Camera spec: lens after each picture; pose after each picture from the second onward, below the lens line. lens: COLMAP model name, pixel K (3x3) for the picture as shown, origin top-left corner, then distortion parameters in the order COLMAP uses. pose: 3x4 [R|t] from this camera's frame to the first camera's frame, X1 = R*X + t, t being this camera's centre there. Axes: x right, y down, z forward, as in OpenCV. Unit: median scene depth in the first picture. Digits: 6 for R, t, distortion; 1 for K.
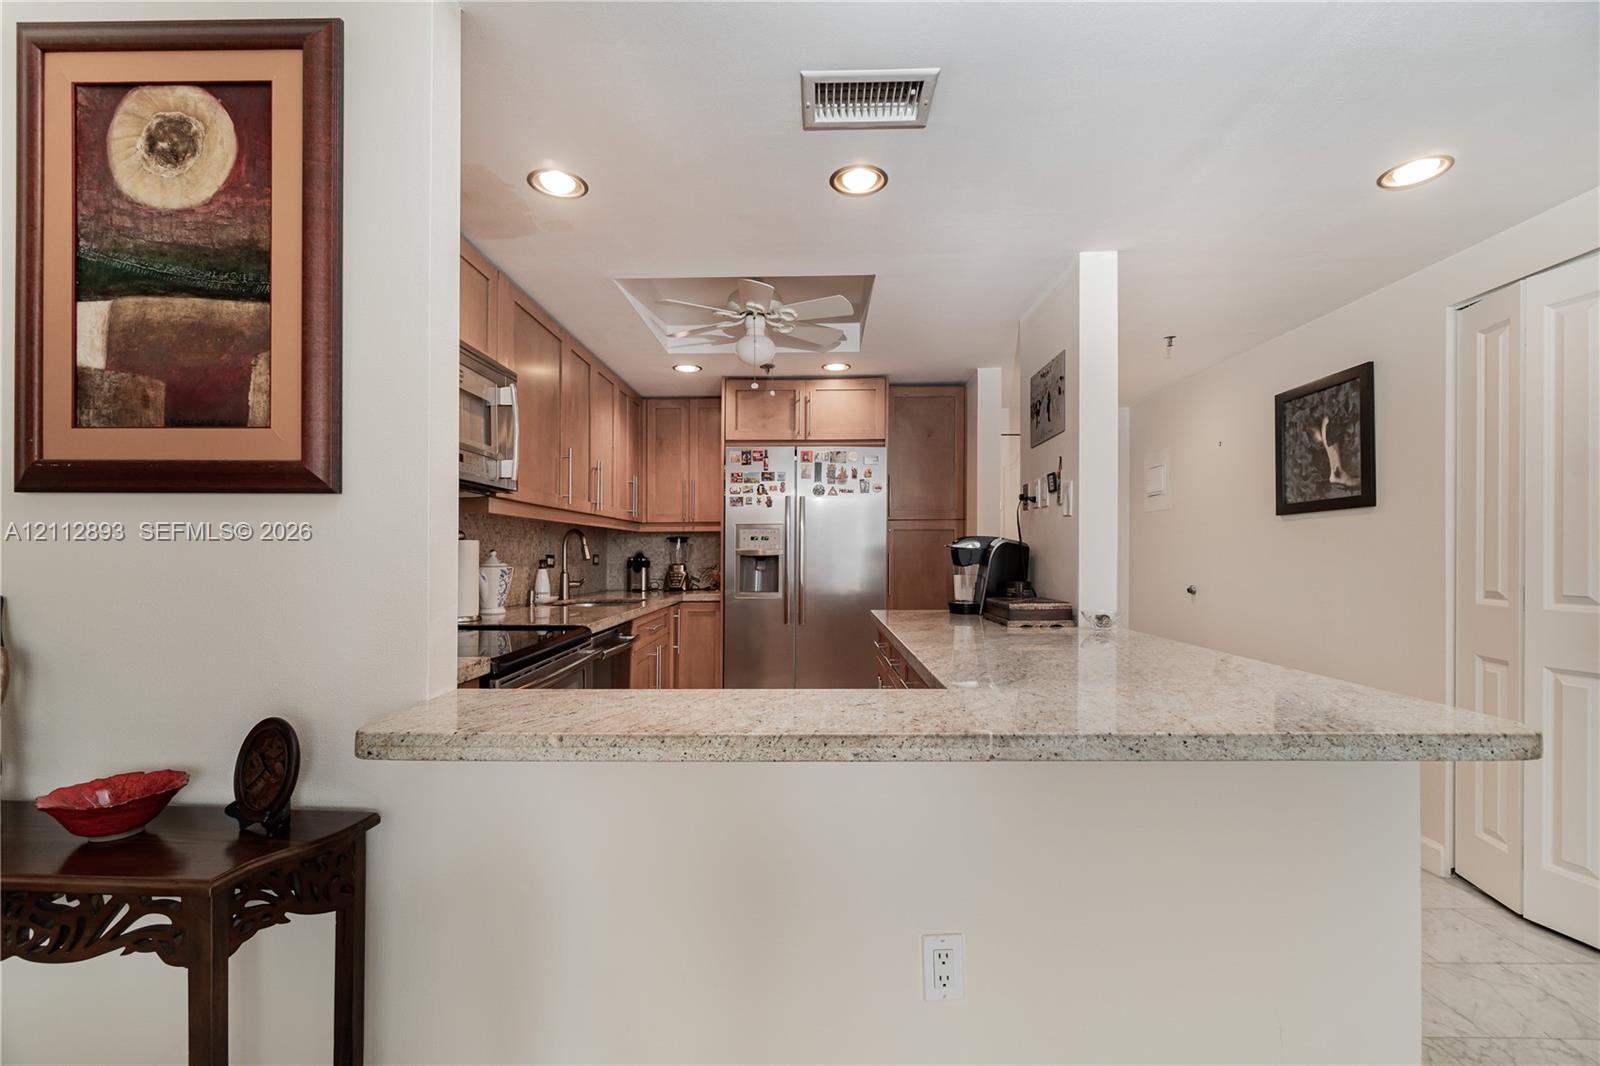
lens RADIAL K [[701.3, 0, 799.3], [0, 701.3, 546.3], [0, 0, 1]] dist [-0.006737, 0.004504]
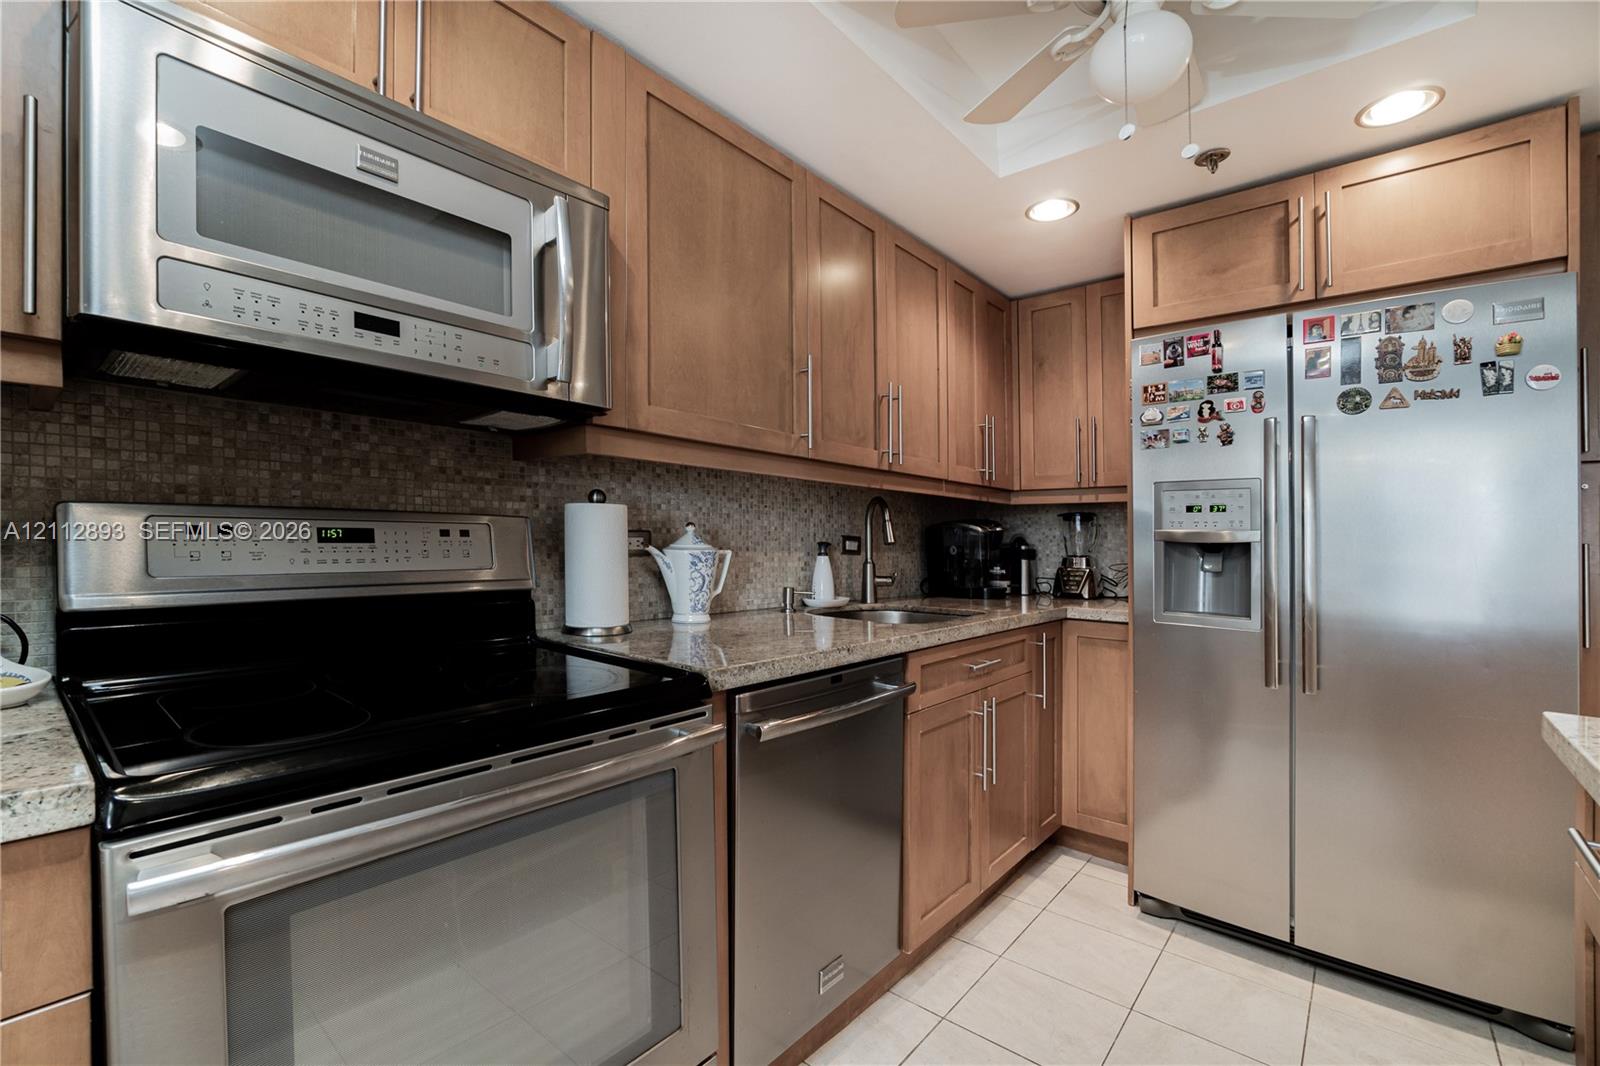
lens RADIAL K [[701.3, 0, 784.8], [0, 701.3, 510.3], [0, 0, 1]] dist [-0.006737, 0.004504]
pose [[0.768855, -0.012445, -0.639302, 0.033105], [-0.012032, 0.999352, -0.033925, 0.010869], [0.639310, 0.033776, 0.768207, 0.417997]]
